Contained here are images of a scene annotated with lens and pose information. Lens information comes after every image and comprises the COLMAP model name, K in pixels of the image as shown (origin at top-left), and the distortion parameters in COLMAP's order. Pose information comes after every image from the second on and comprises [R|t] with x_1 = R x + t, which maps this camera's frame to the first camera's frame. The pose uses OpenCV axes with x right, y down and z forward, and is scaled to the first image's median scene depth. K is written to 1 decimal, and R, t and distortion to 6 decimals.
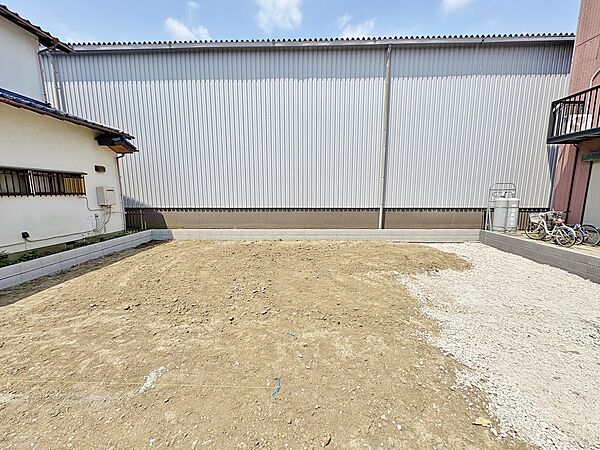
lens RADIAL K [[239.2, 0, 299.9], [0, 239.2, 224.6], [0, 0, 1]] dist [0.002154, -0.001077]
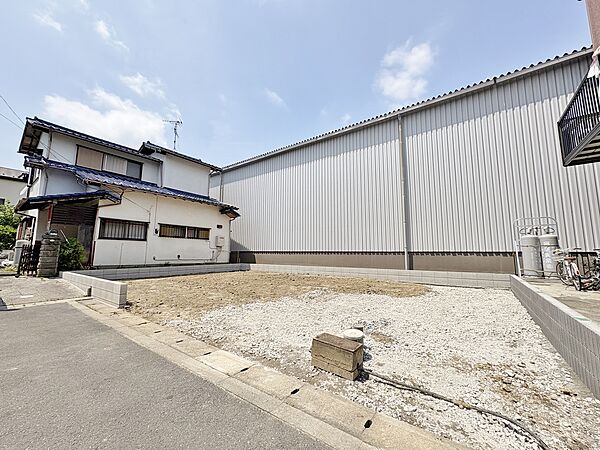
lens RADIAL K [[239.2, 0, 301.5], [0, 239.2, 224.0], [0, 0, 1]] dist [0.002154, -0.001077]
pose [[0.824822, -0.061537, -0.562034, 0.673019], [-0.087963, 0.967988, -0.235076, 0.117637], [0.558508, 0.243335, 0.793005, -0.106834]]
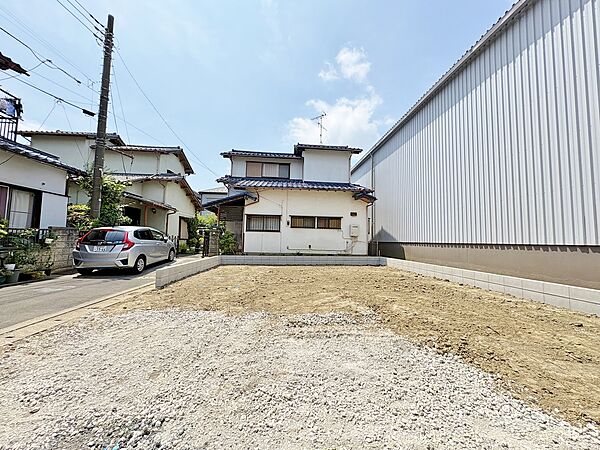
lens RADIAL K [[239.2, 0, 301.8], [0, 239.2, 224.6], [0, 0, 1]] dist [0.002154, -0.001077]
pose [[0.108755, -0.062970, -0.992072, 0.697165], [-0.159048, 0.984033, -0.079895, 0.024533], [0.981263, 0.166476, 0.097003, 0.467894]]
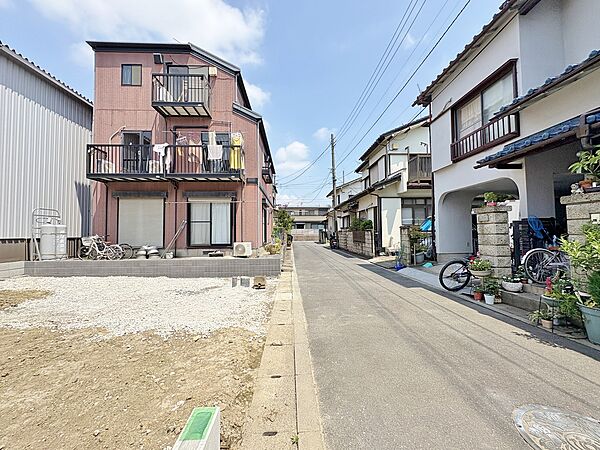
lens RADIAL K [[239.2, 0, 300.7], [0, 239.2, 223.7], [0, 0, 1]] dist [0.002154, -0.001077]
pose [[-0.076402, 0.043516, 0.996127, -0.176679], [0.153793, 0.987606, -0.031348, 0.070618], [-0.985145, 0.150802, -0.082147, 0.097795]]
